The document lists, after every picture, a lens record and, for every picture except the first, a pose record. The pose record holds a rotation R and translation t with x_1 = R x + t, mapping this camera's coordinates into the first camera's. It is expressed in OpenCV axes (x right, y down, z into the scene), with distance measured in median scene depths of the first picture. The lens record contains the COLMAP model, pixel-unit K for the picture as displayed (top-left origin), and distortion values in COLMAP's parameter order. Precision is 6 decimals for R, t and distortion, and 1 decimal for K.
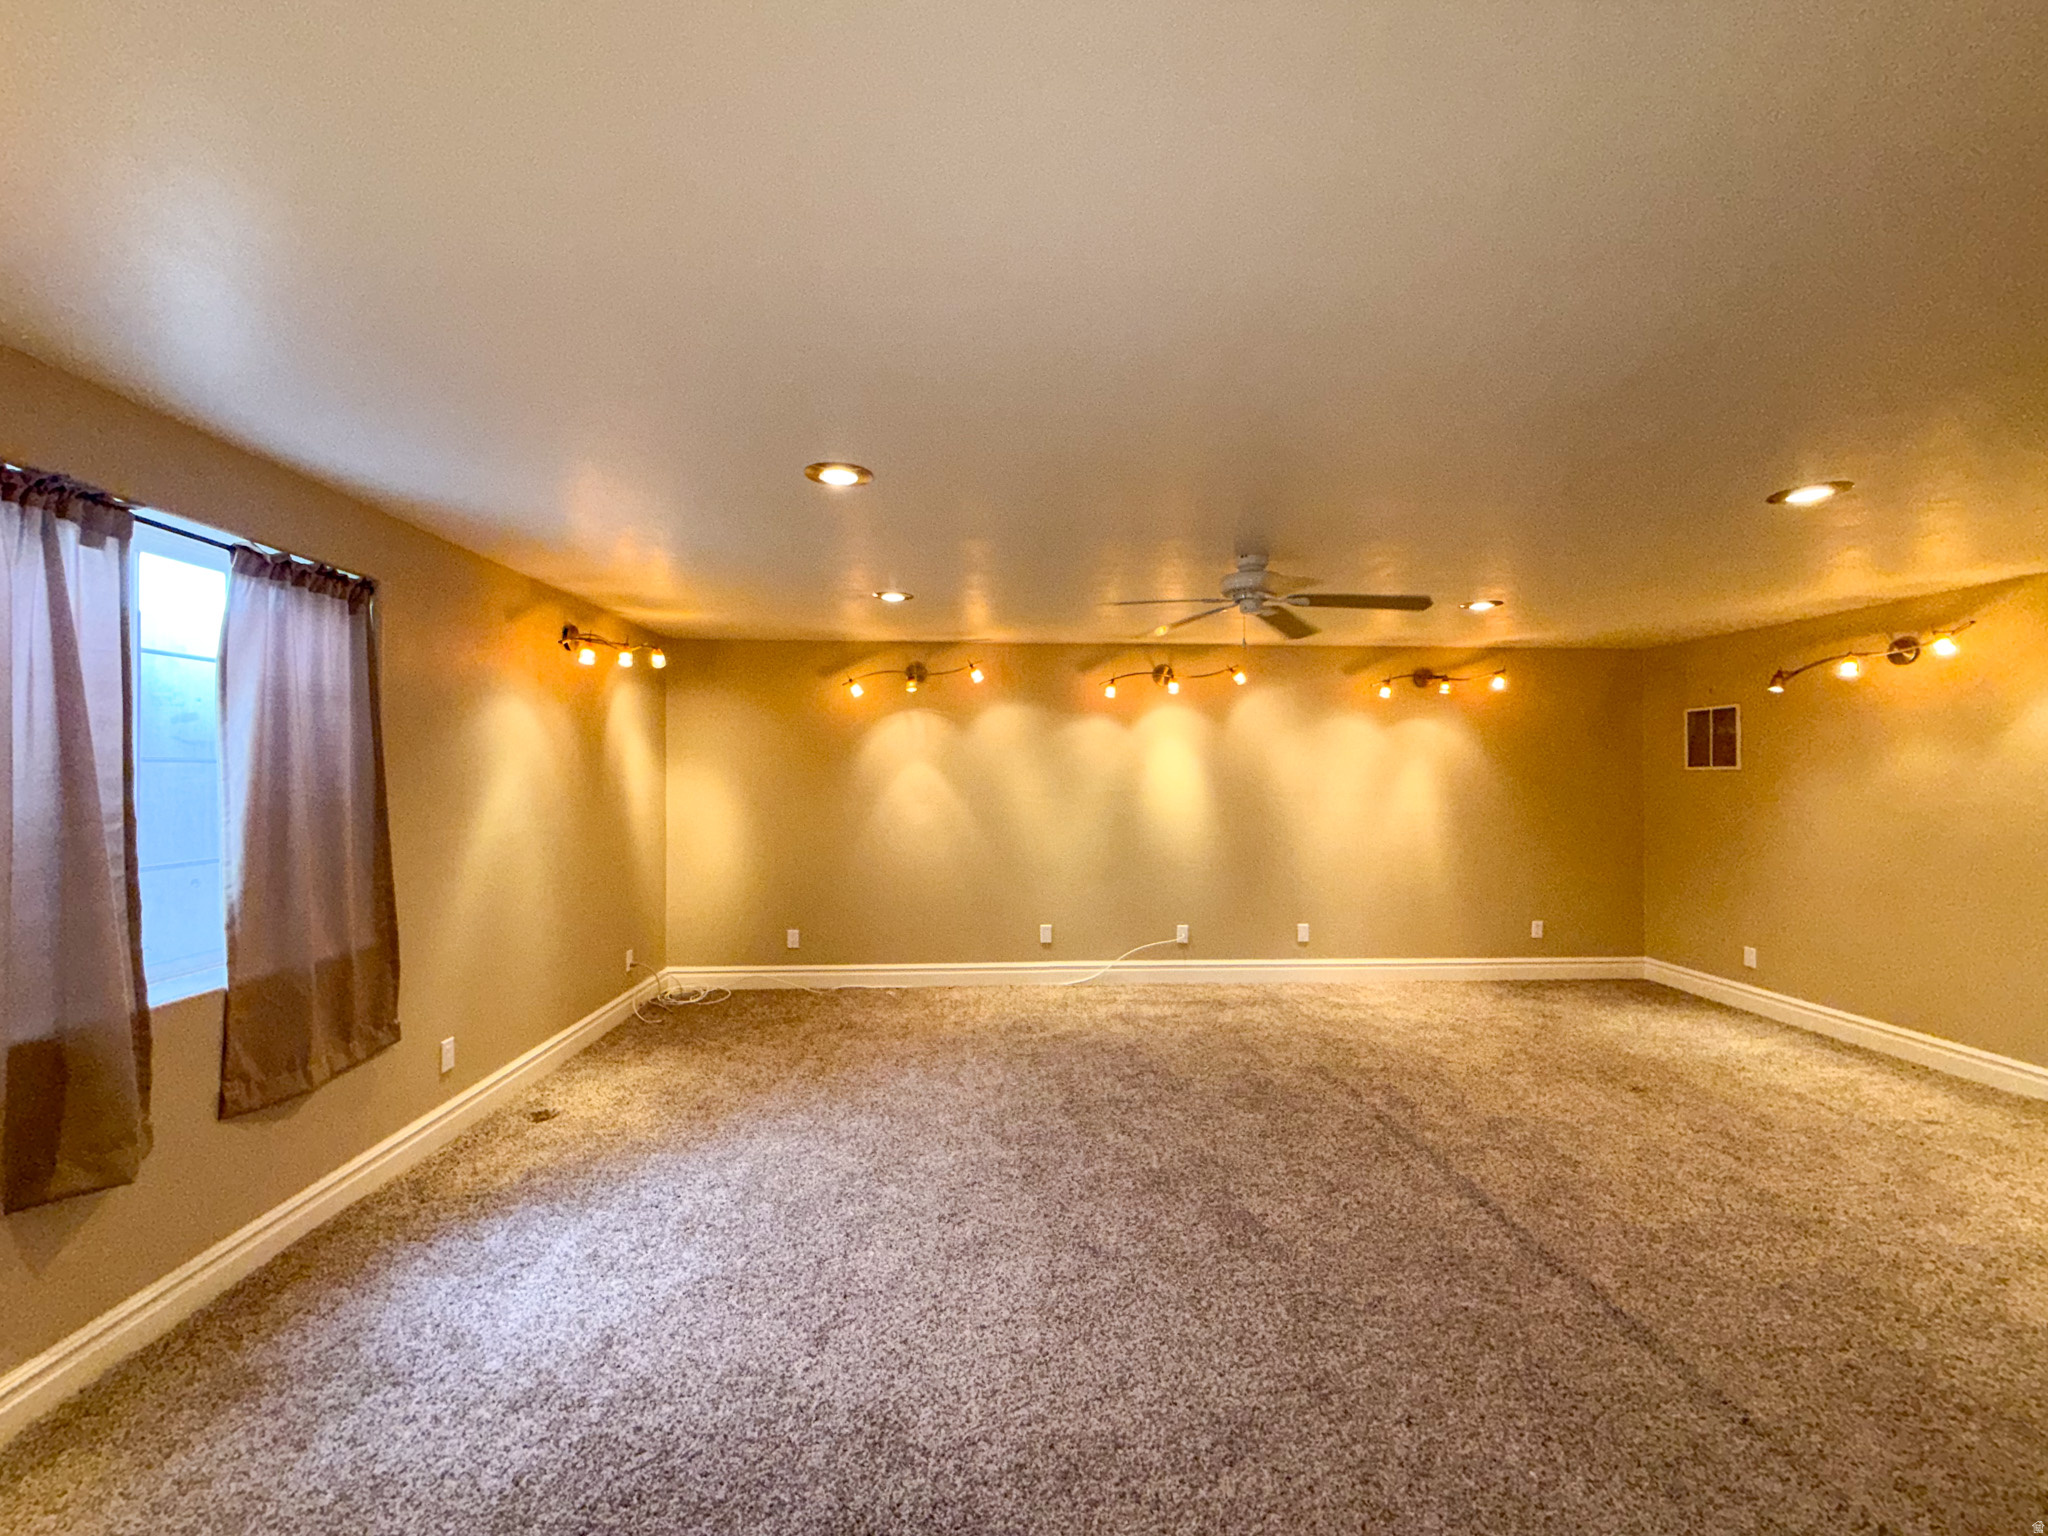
lens RADIAL K [[818.3, 0, 1019.0], [0, 818.3, 768.8], [0, 0, 1]] dist [-0.000047, 0.000118]
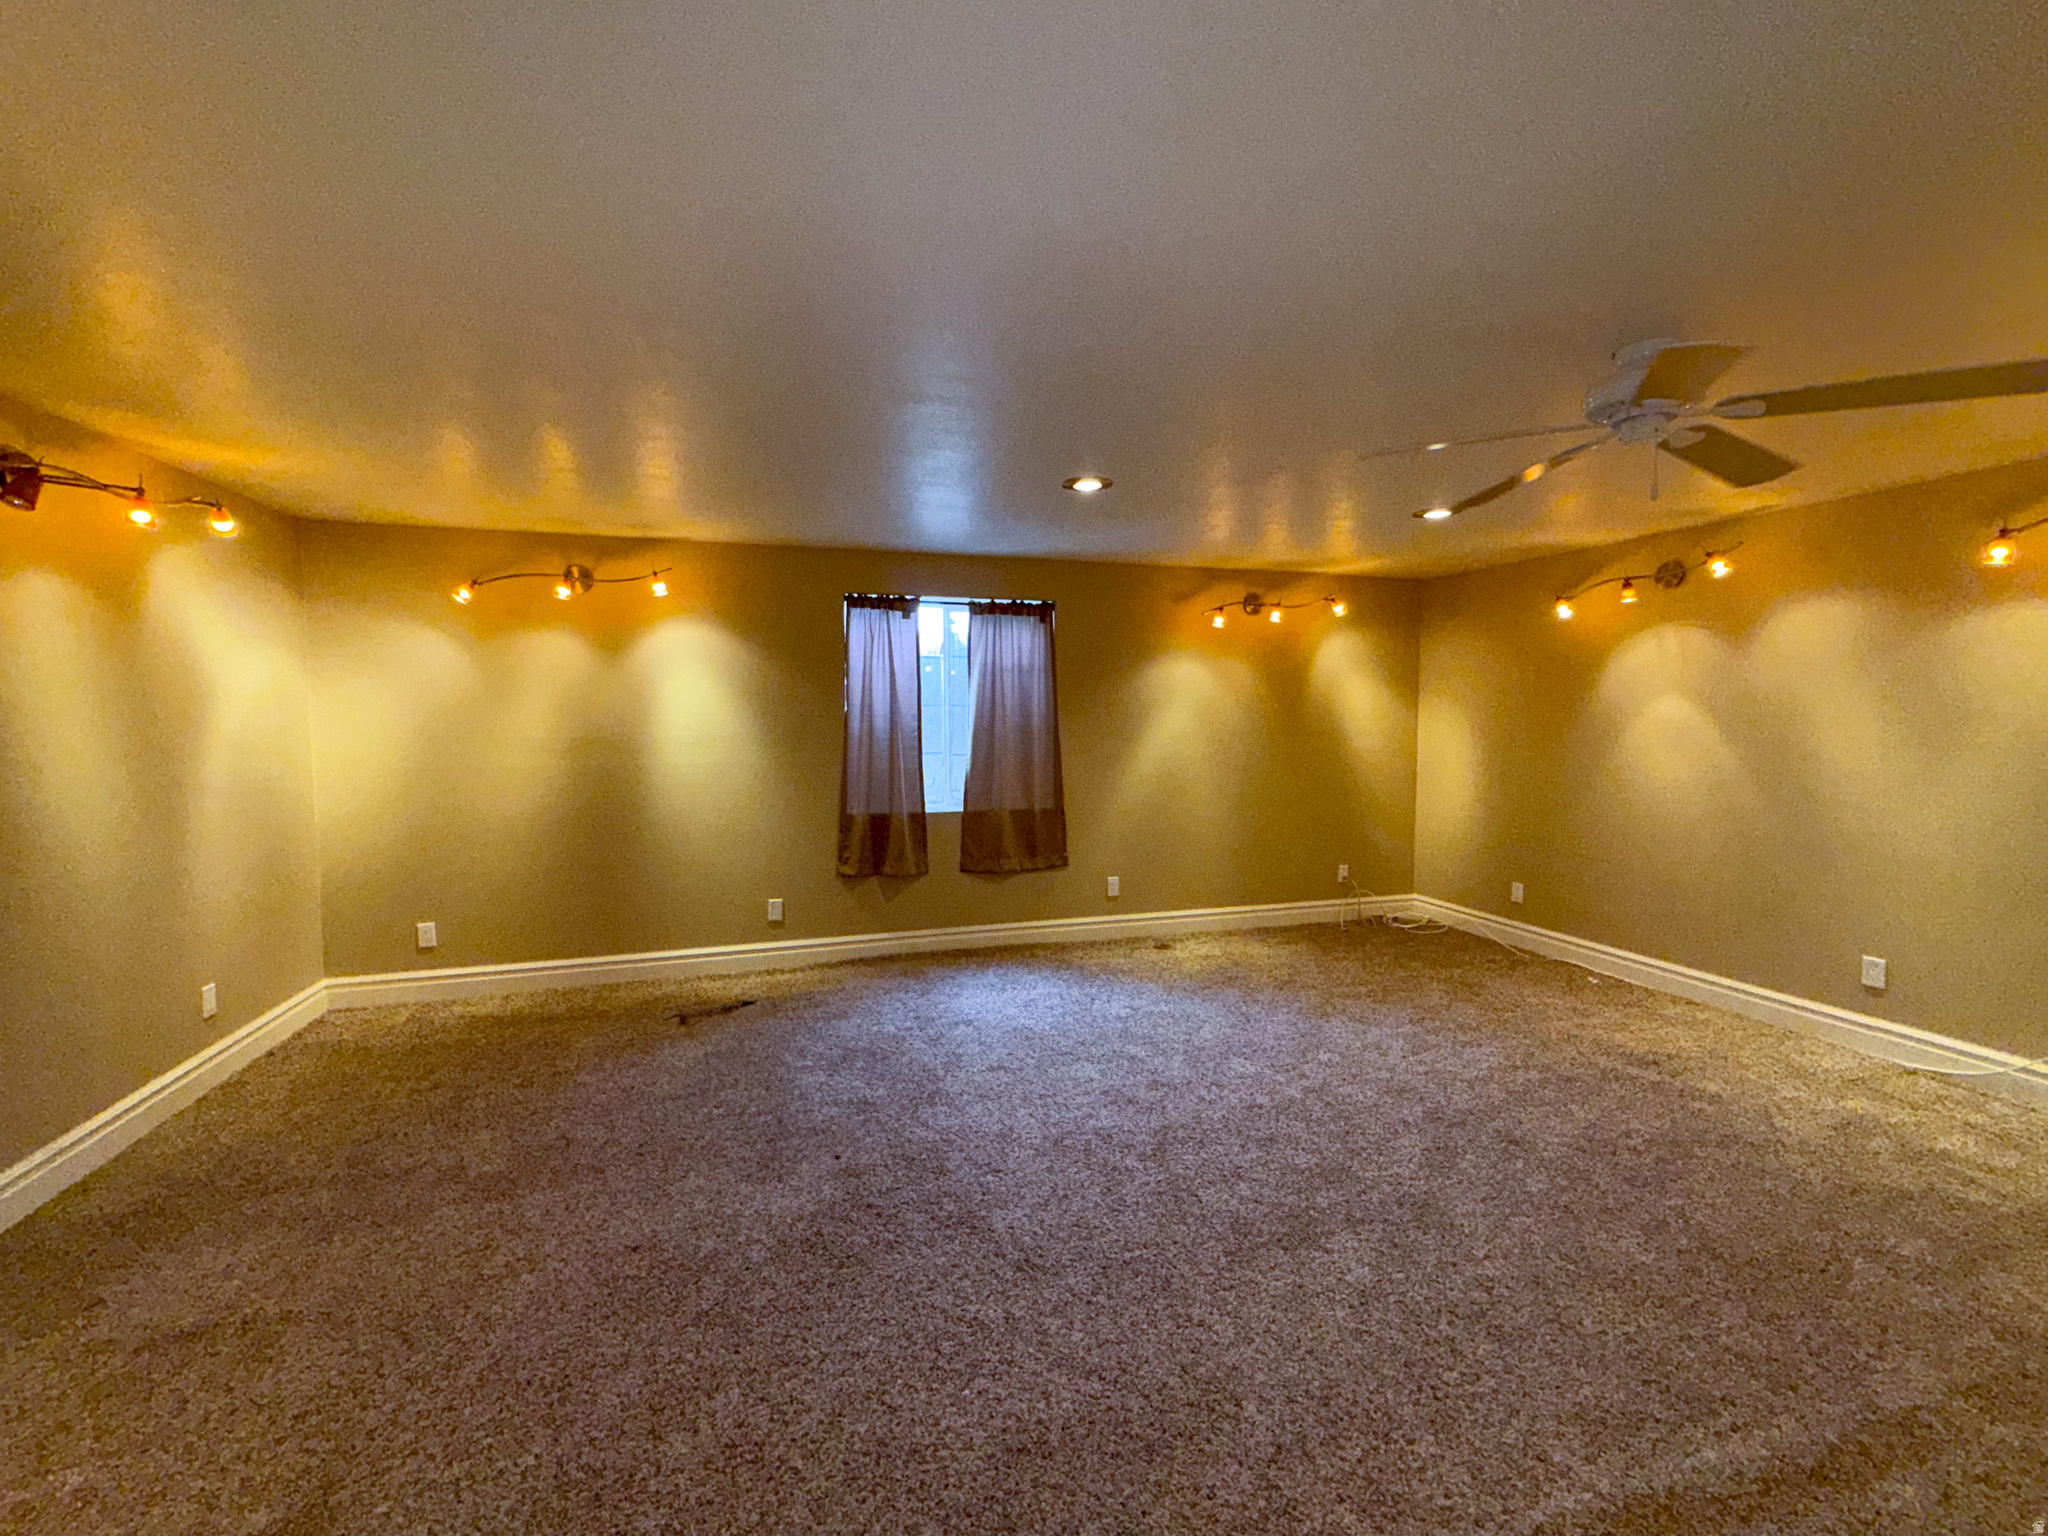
lens RADIAL K [[818.3, 0, 1019.0], [0, 818.3, 768.8], [0, 0, 1]] dist [-0.000047, 0.000118]
pose [[0.264437, 0.065429, -0.962181, 0.682506], [0.007619, 0.997523, 0.069927, 0.003267], [0.964373, -0.025822, 0.263284, 0.349579]]
